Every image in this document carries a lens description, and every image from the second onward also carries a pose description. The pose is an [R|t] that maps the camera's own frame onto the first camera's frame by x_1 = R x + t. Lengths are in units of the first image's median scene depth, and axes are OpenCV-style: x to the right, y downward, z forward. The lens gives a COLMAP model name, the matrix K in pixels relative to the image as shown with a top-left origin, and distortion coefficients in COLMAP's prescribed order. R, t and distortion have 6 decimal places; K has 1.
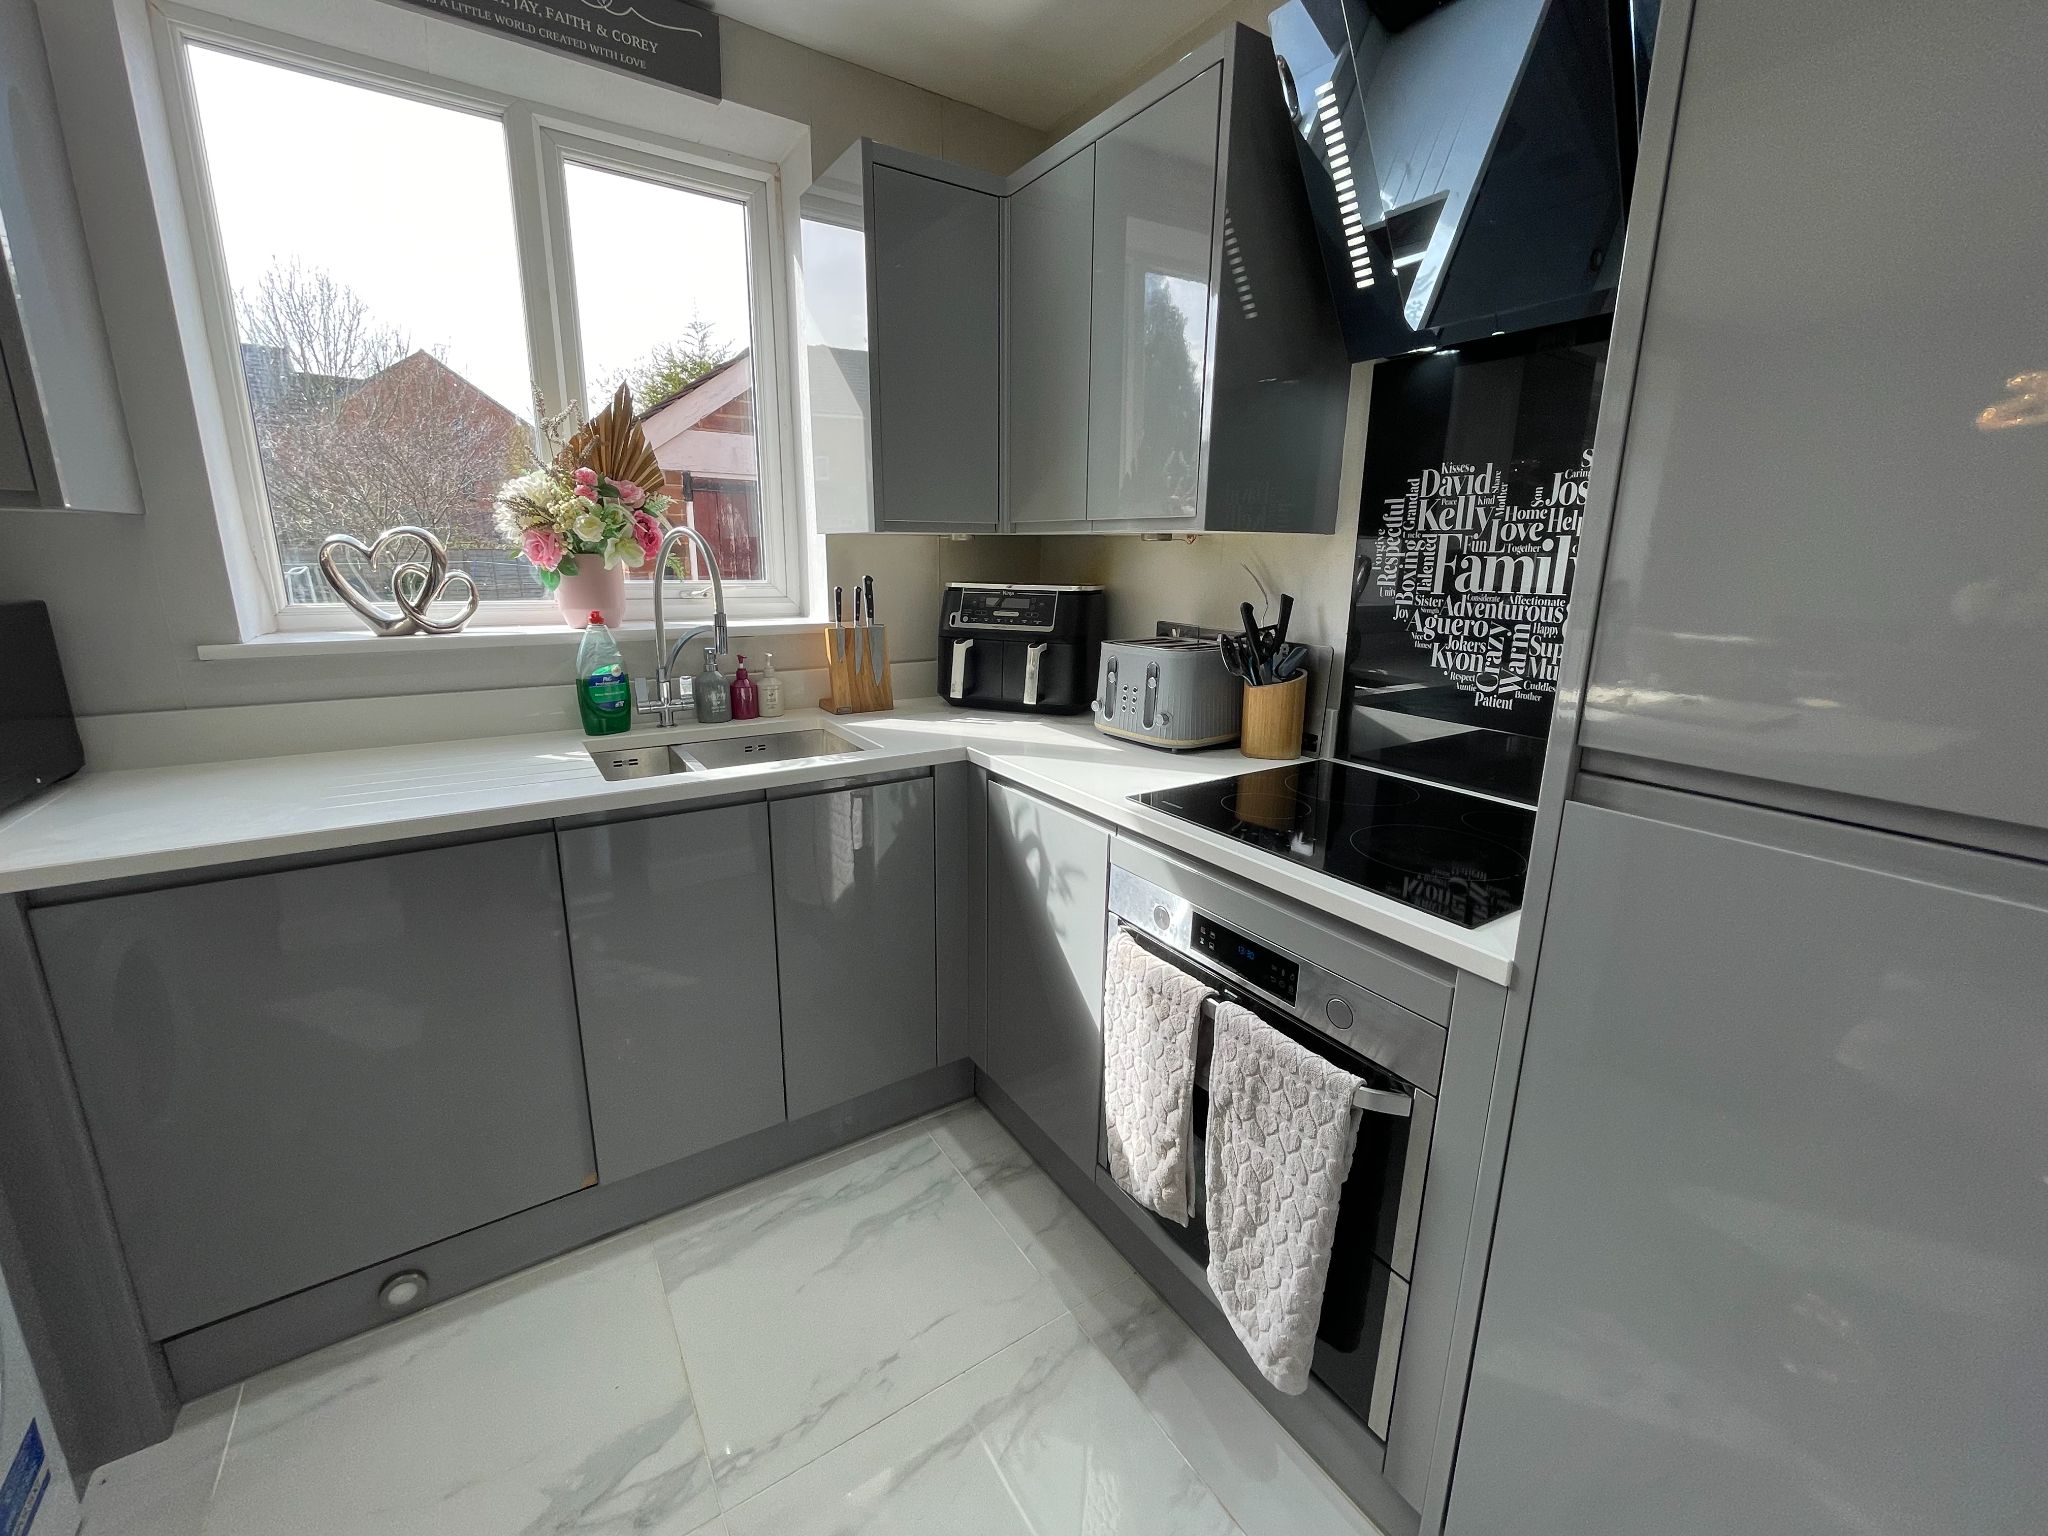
lens RADIAL K [[831.2, 0, 1028.6], [0, 831.2, 751.0], [0, 0, 1]] dist [-0.002255, -0.000123]
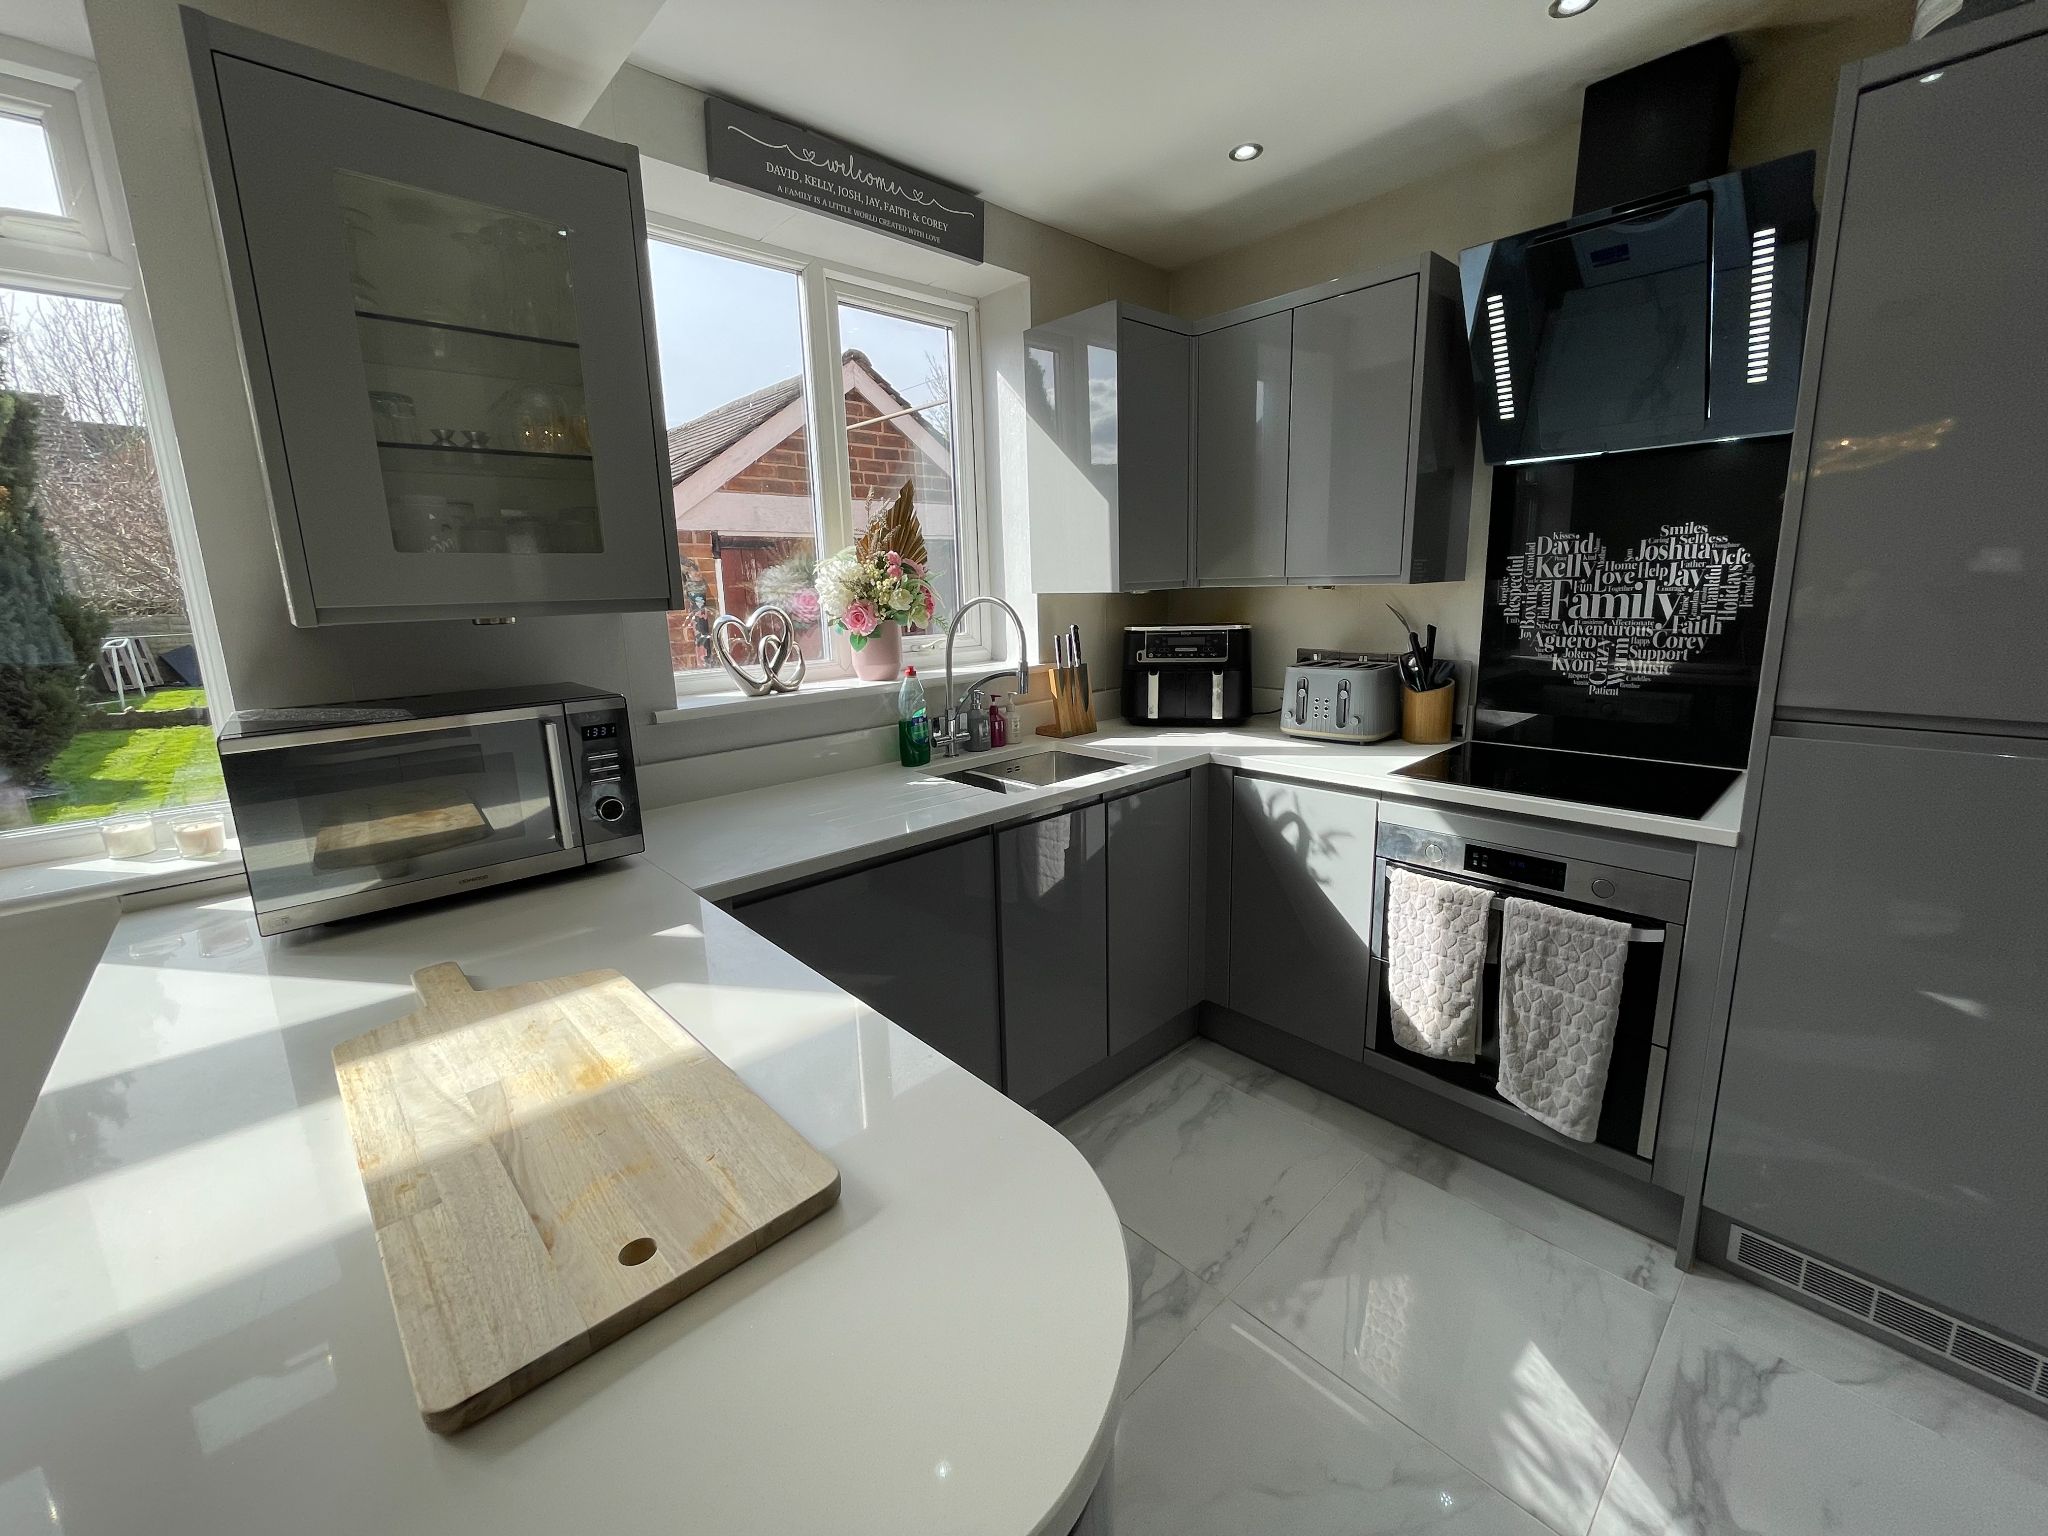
lens RADIAL K [[831.2, 0, 1033.7], [0, 831.2, 750.3], [0, 0, 1]] dist [-0.002255, -0.000123]
pose [[0.985683, -0.072738, 0.152111, -0.626867], [0.078049, 0.996521, -0.029231, 0.008957], [-0.149455, 0.040685, 0.987931, -0.284098]]
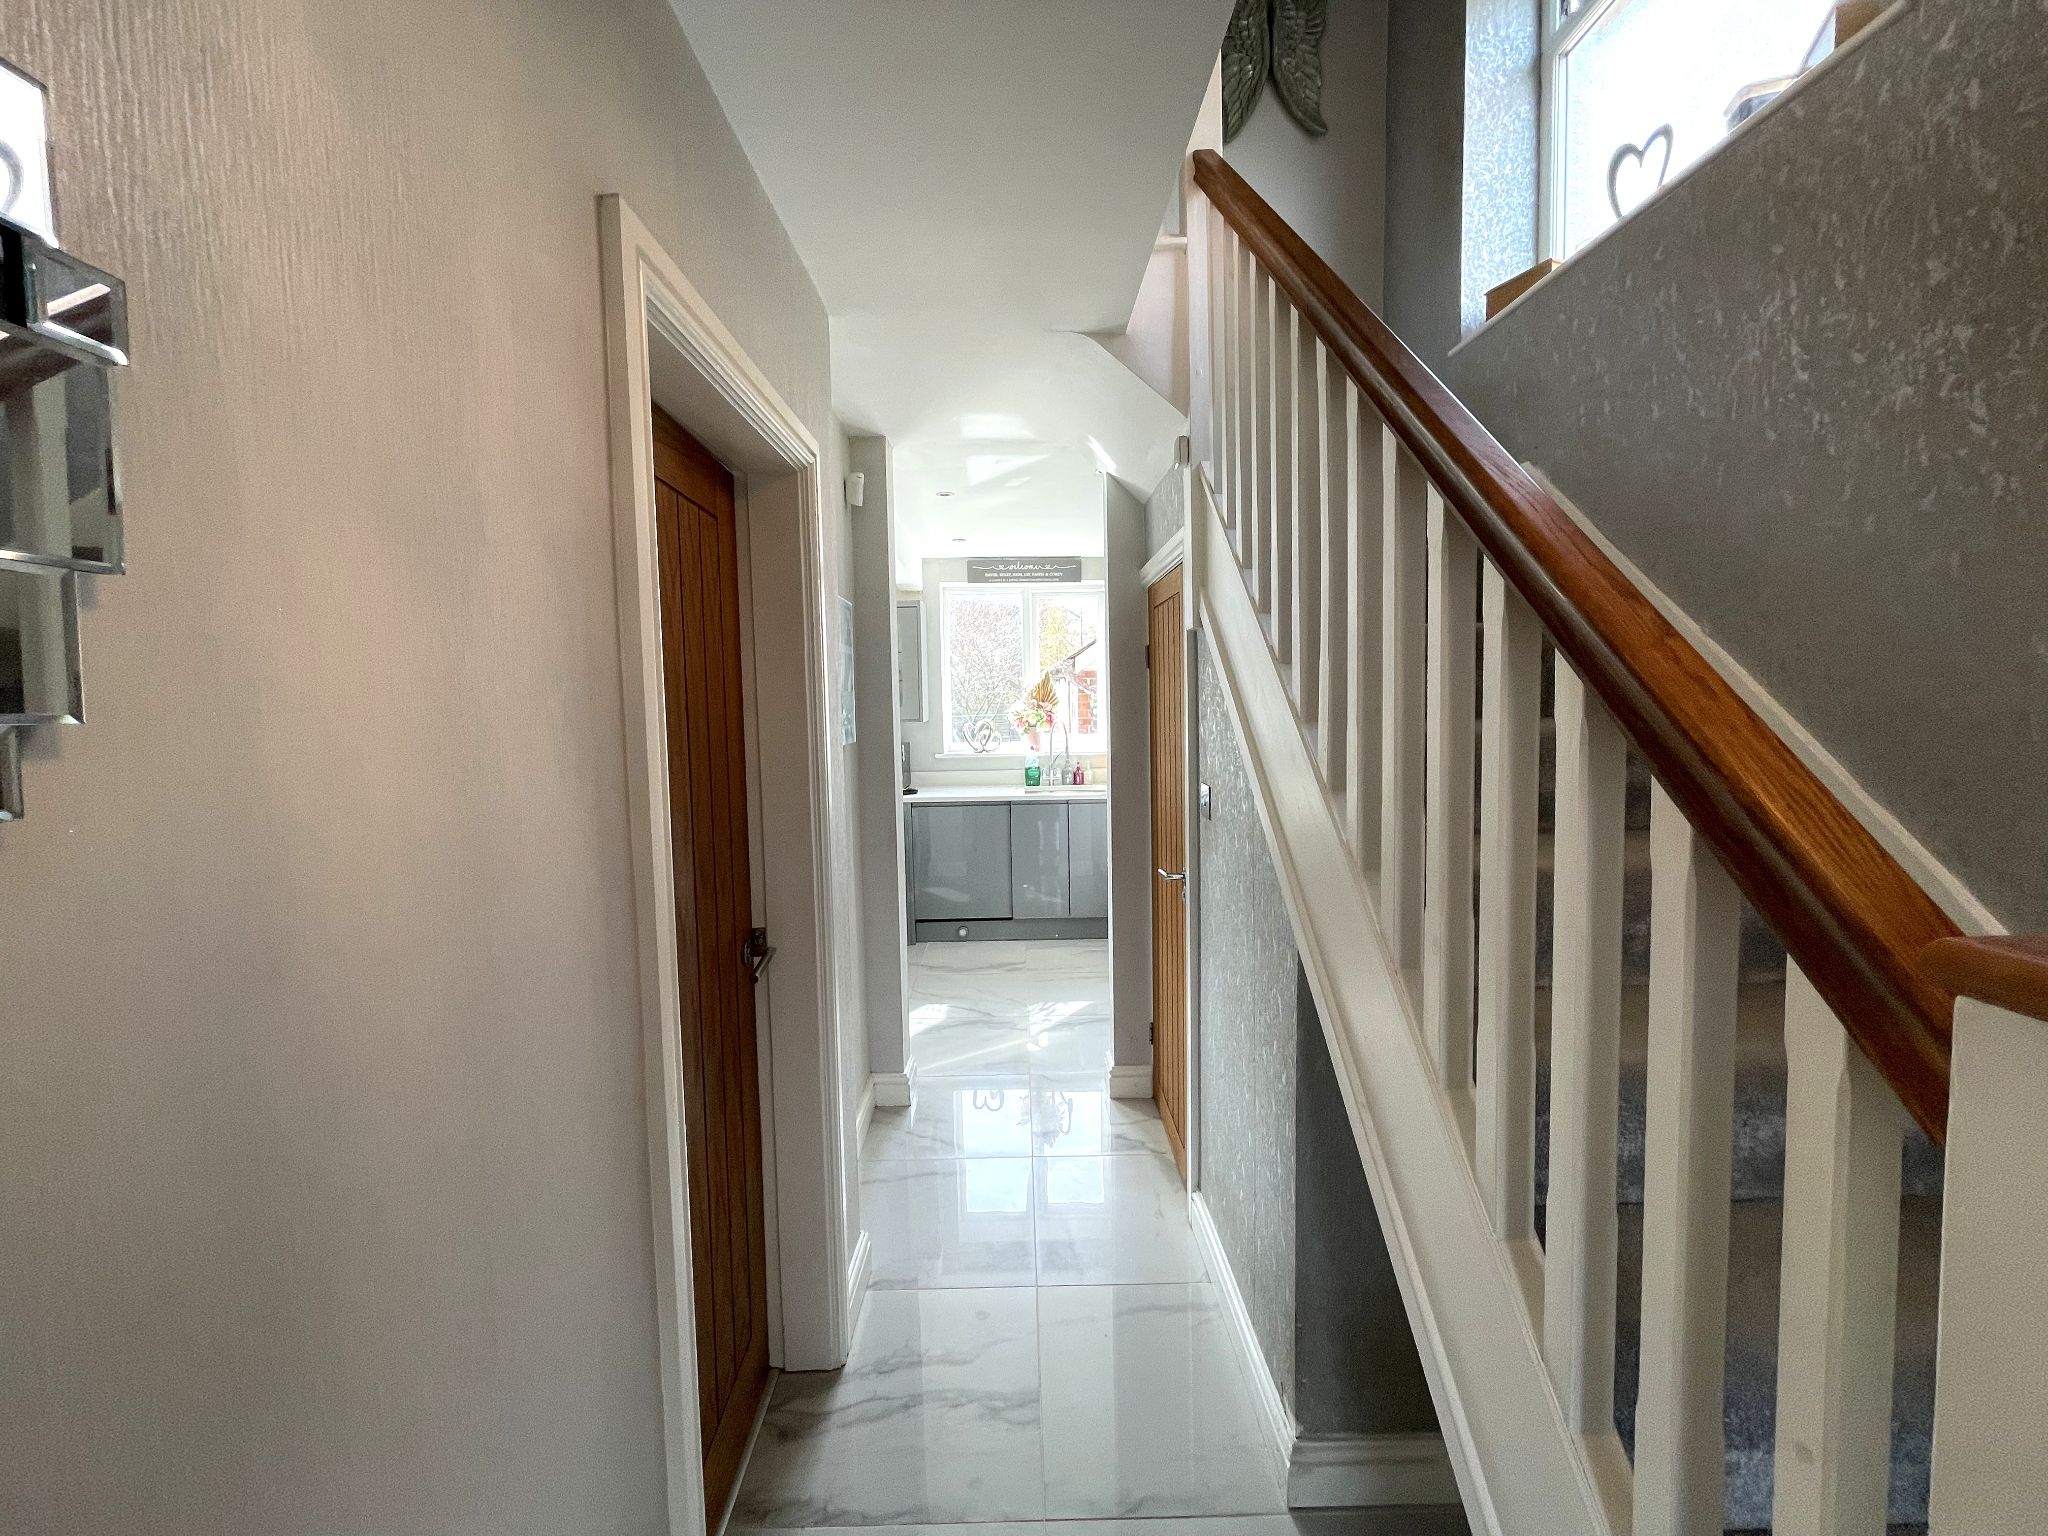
lens RADIAL K [[831.2, 0, 1031.0], [0, 831.2, 753.2], [0, 0, 1]] dist [-0.002255, -0.000123]
pose [[0.849890, 0.001692, -0.526957, 1.267448], [-0.092323, 0.985006, -0.145739, 0.355010], [0.518810, 0.172512, 0.837303, -1.815729]]
